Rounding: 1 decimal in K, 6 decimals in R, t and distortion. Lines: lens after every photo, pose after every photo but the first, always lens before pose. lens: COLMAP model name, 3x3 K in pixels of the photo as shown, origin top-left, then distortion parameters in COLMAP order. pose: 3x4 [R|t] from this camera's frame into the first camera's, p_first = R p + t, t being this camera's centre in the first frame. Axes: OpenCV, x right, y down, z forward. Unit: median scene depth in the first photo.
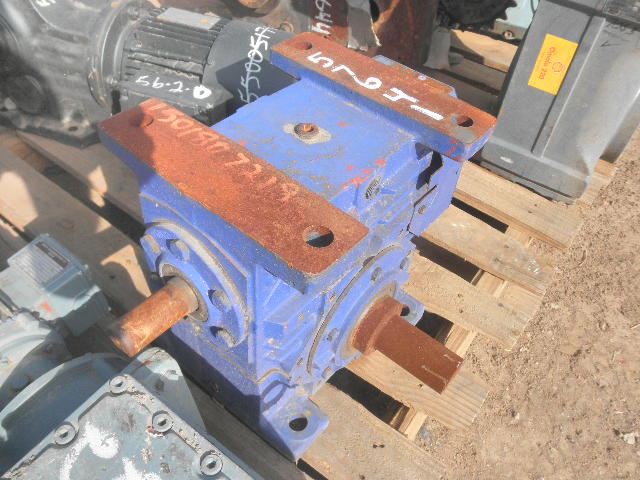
lens RADIAL K [[522.8, 0, 320.8], [0, 522.8, 236.0], [0, 0, 1]] dist [-0.044963, 0.009384]
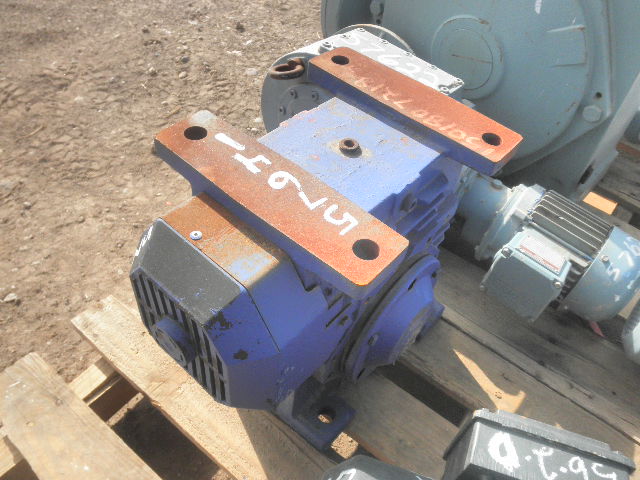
lens RADIAL K [[522.8, 0, 319.2], [0, 522.8, 244.0], [0, 0, 1]] dist [-0.044963, 0.009384]
pose [[-0.984447, -0.127793, -0.120556, 0.123283], [-0.109544, -0.089970, 0.989902, -1.143789], [-0.137349, 0.987712, 0.074571, 1.018092]]
